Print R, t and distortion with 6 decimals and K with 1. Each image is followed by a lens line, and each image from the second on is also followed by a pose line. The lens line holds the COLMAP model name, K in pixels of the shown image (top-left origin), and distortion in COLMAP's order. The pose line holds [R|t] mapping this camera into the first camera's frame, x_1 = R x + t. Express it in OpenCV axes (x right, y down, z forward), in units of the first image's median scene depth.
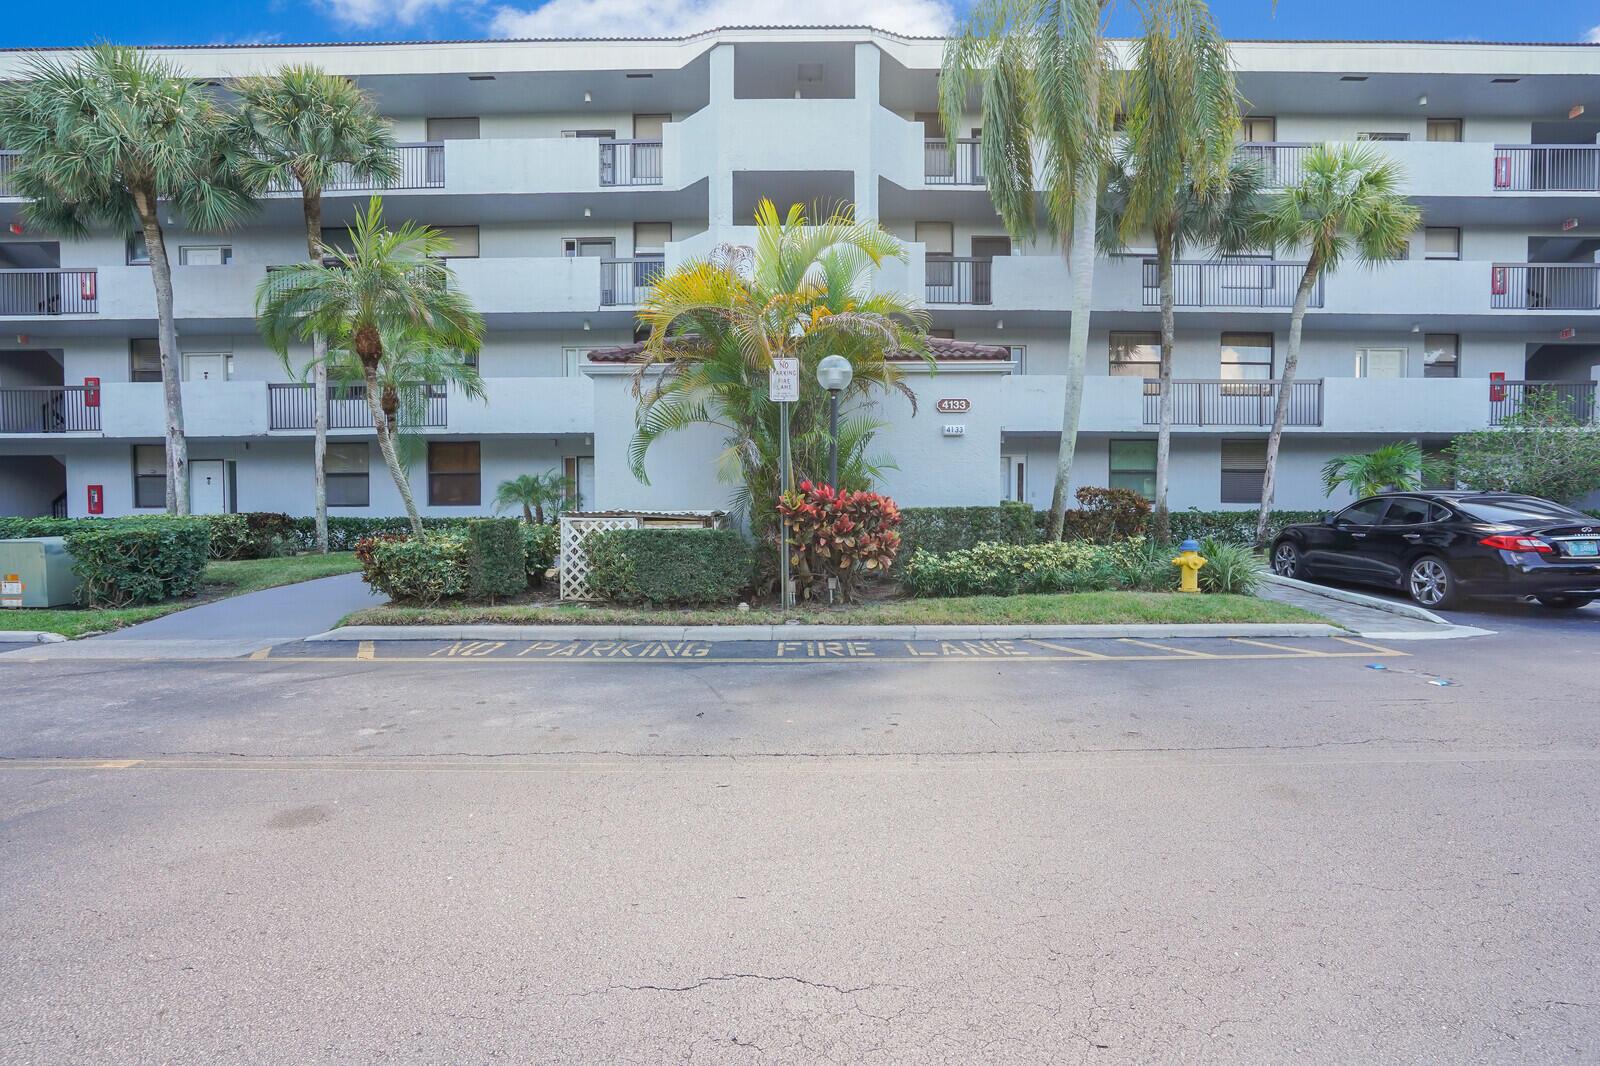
lens RADIAL K [[764.0, 0, 794.9], [0, 764.0, 525.5], [0, 0, 1]] dist [-0.035312, 0.001389]
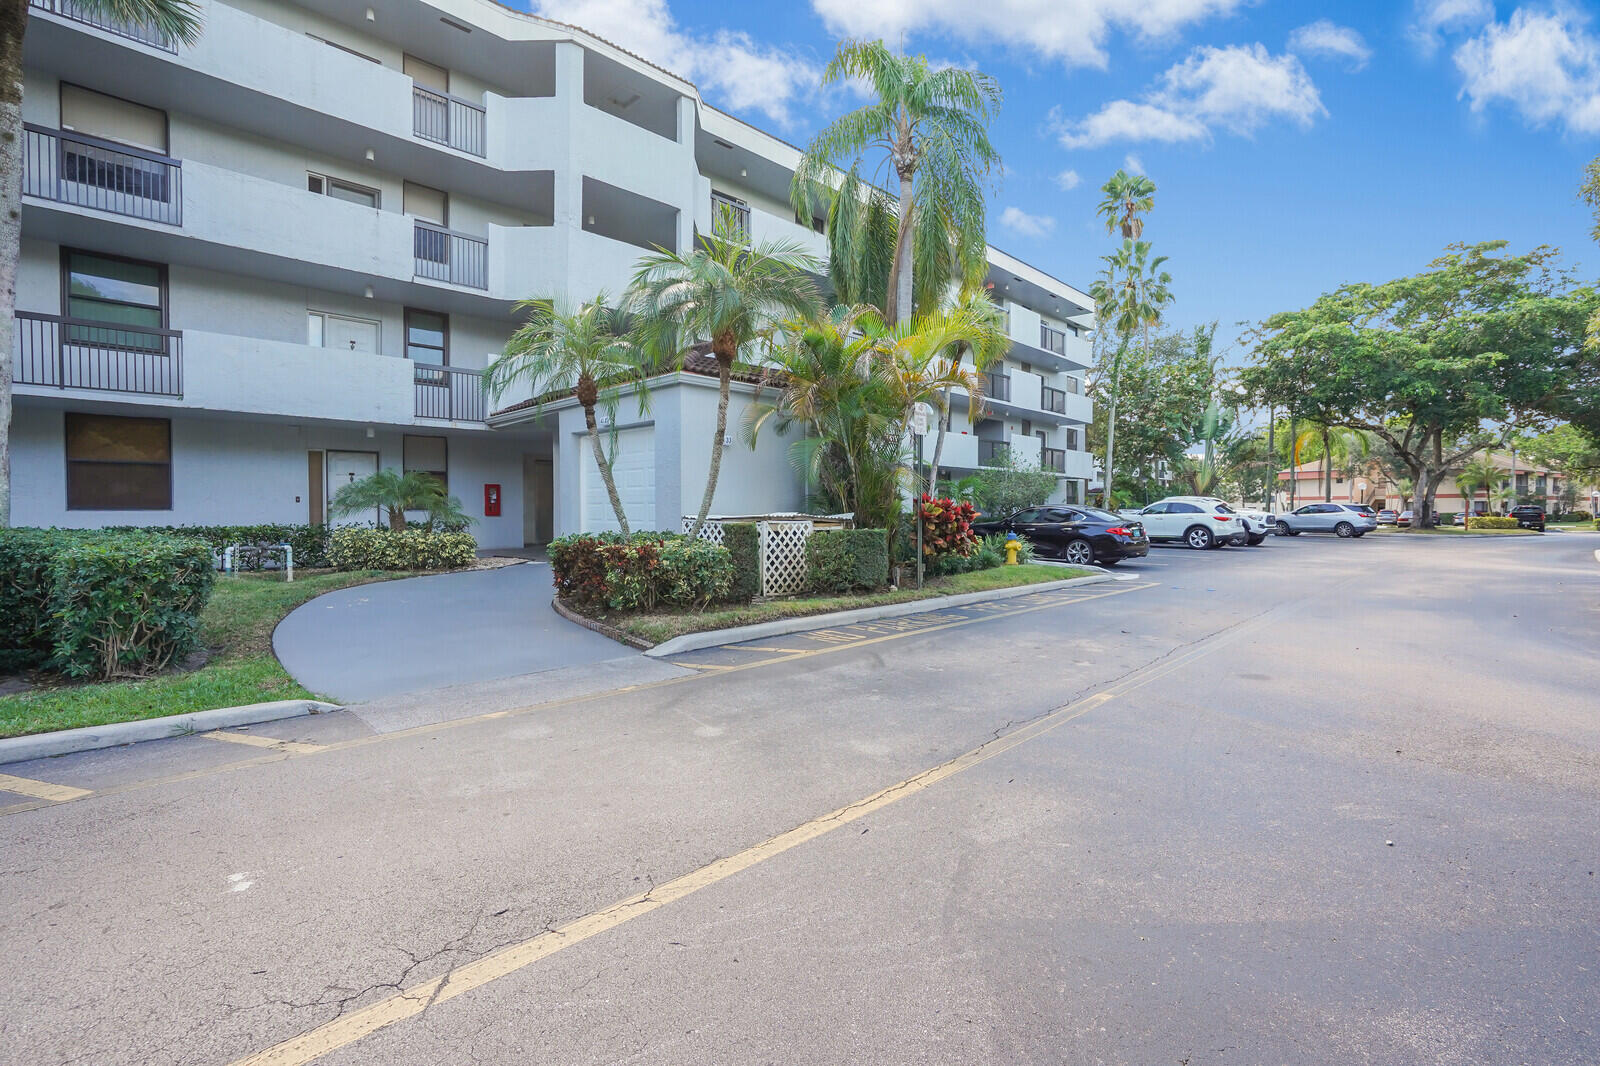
lens RADIAL K [[764.0, 0, 787.9], [0, 764.0, 538.7], [0, 0, 1]] dist [-0.035312, 0.001389]
pose [[0.682139, -0.020315, 0.730940, -0.629505], [0.017493, 0.999781, 0.011463, 0.001579], [-0.731013, 0.004967, 0.682345, 0.129388]]
